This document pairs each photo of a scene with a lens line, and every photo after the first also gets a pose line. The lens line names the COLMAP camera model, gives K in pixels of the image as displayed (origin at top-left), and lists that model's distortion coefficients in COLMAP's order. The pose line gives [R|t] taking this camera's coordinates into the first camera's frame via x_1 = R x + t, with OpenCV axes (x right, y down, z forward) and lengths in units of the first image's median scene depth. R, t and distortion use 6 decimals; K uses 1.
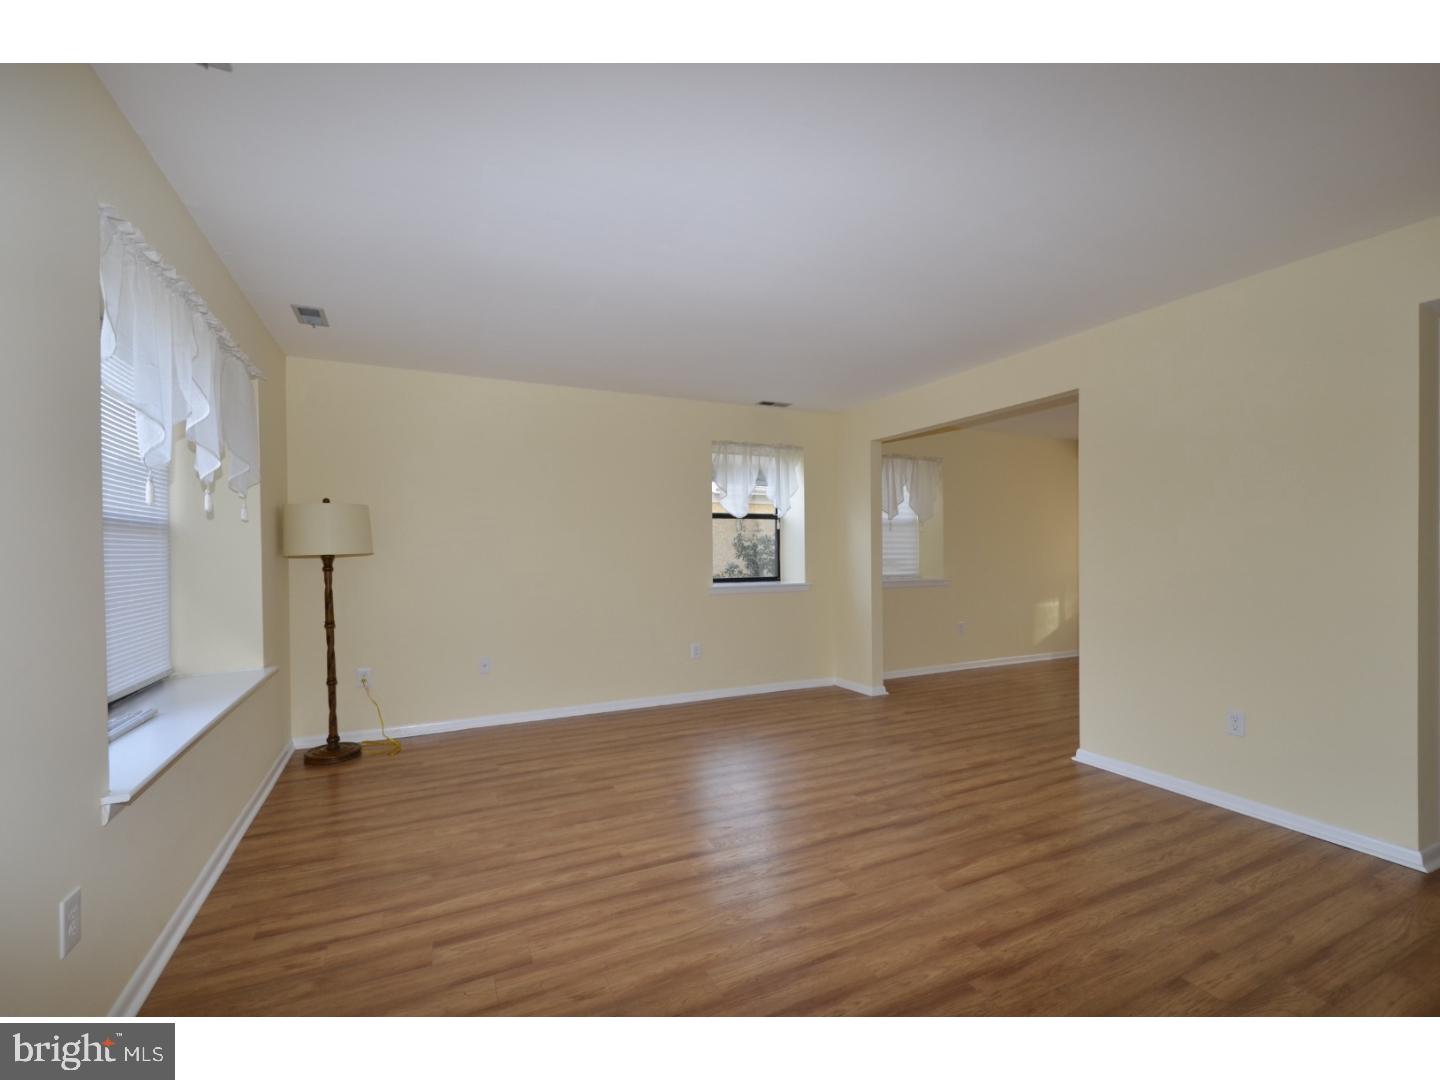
lens RADIAL K [[634.0, 0, 715.1], [0, 634.0, 544.0], [0, 0, 1]] dist [0.000545, 0.000170]
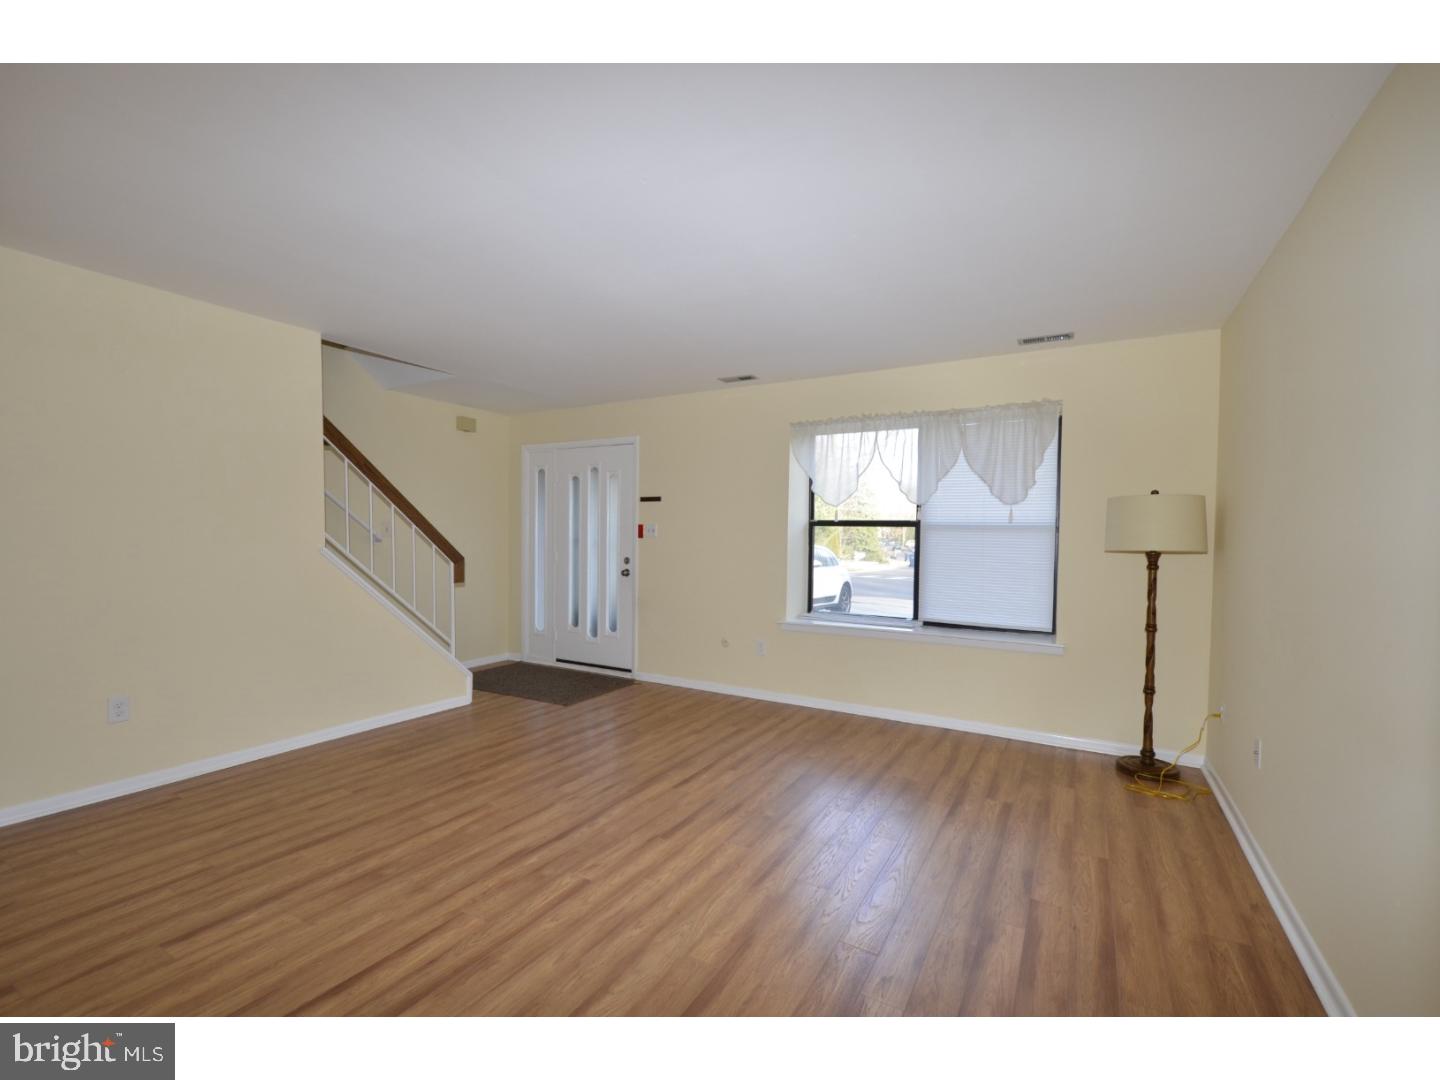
lens RADIAL K [[634.0, 0, 715.1], [0, 634.0, 544.0], [0, 0, 1]] dist [0.000545, 0.000170]
pose [[-0.826986, 0.002688, -0.562216, 0.580842], [-0.004227, 0.999931, 0.010998, -0.001183], [0.562206, 0.011472, -0.826917, 1.915051]]
